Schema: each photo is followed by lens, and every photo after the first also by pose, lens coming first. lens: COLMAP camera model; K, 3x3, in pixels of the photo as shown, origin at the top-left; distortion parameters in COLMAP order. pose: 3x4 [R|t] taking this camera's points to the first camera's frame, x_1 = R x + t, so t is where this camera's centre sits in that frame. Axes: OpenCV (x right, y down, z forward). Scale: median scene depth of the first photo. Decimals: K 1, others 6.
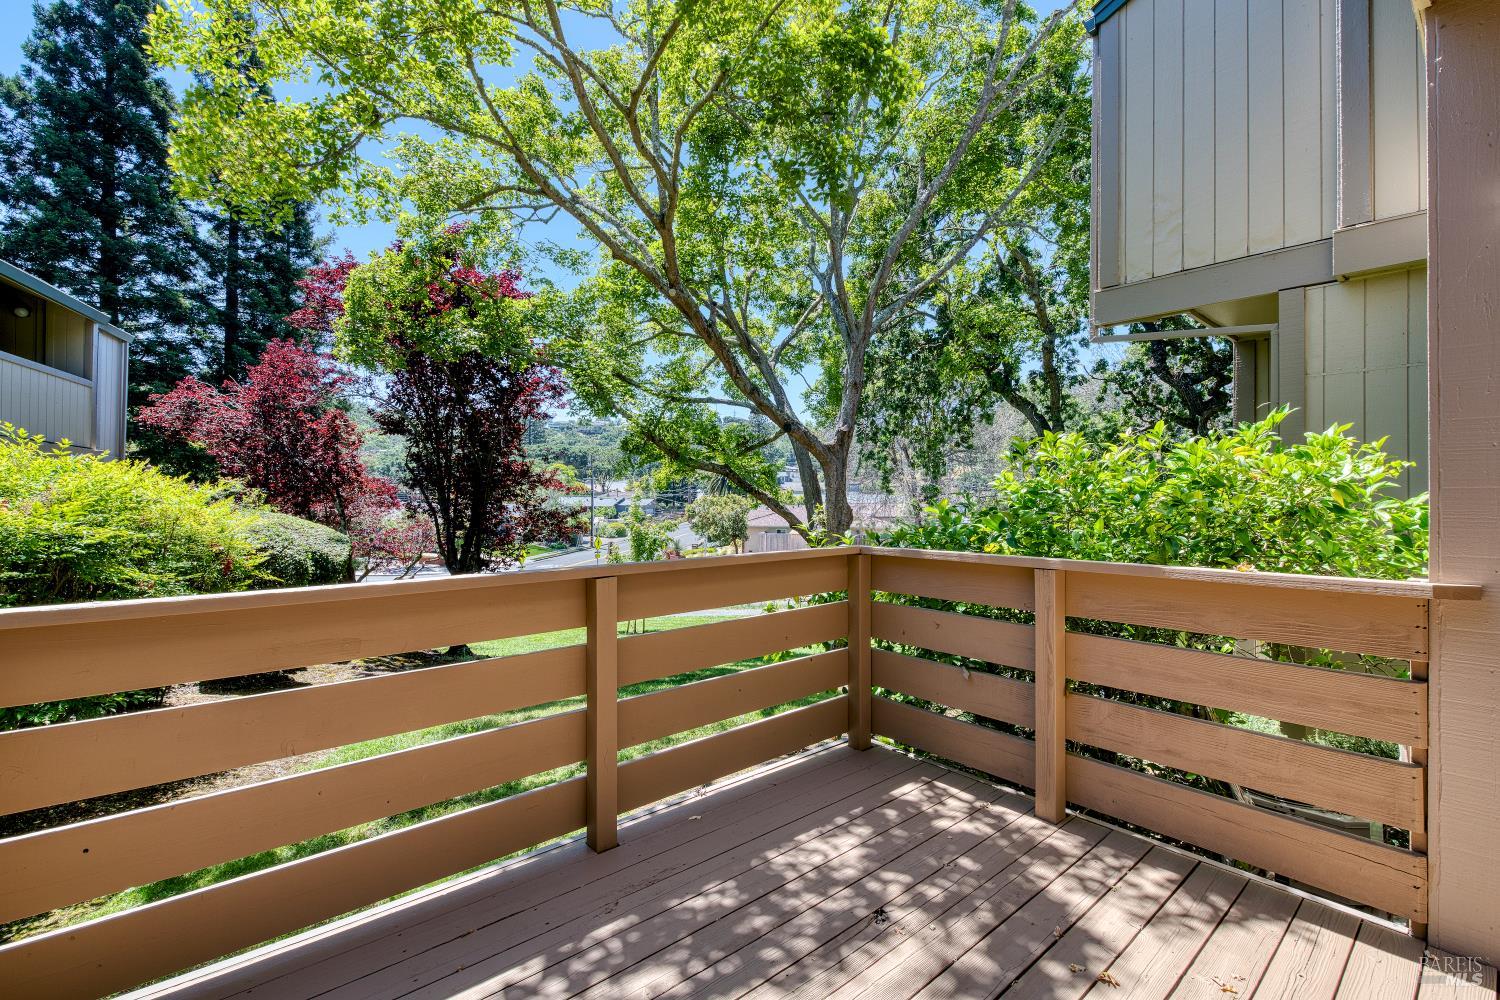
lens RADIAL K [[657.9, 0, 751.7], [0, 657.9, 495.5], [0, 0, 1]] dist [0.009295, -0.002691]
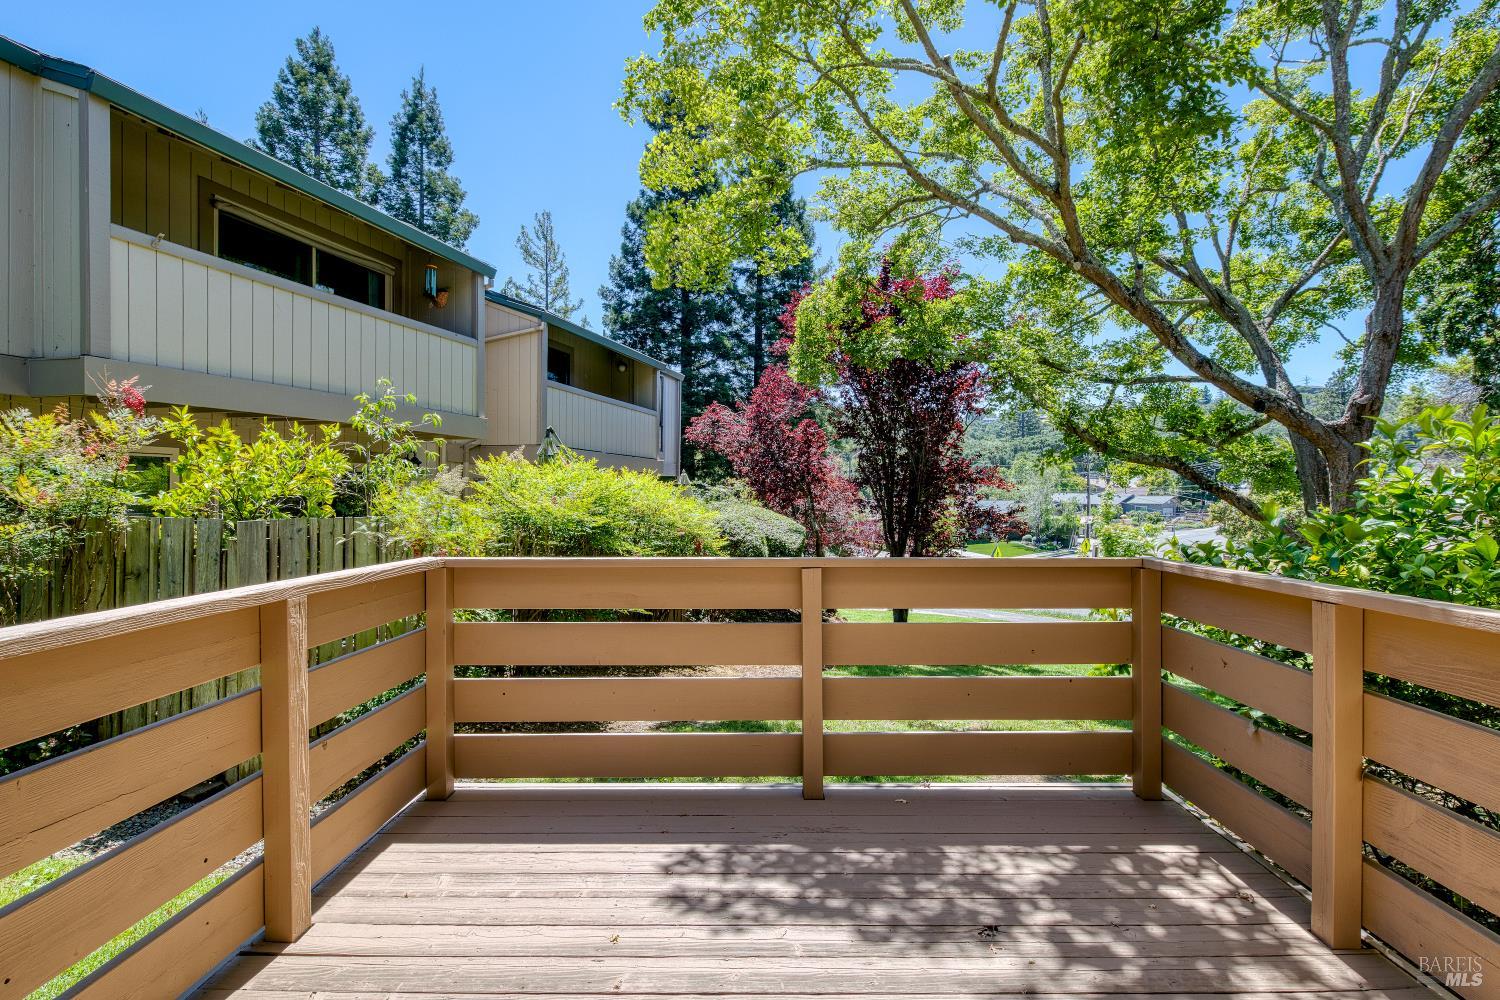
lens RADIAL K [[693.1, 0, 746.8], [0, 693.1, 502.3], [0, 0, 1]] dist [0.001454, -0.000287]
pose [[0.757701, 0.010956, -0.652510, 0.125256], [-0.000646, 0.999871, 0.016038, -0.003634], [0.652601, -0.011731, 0.757611, -0.005367]]
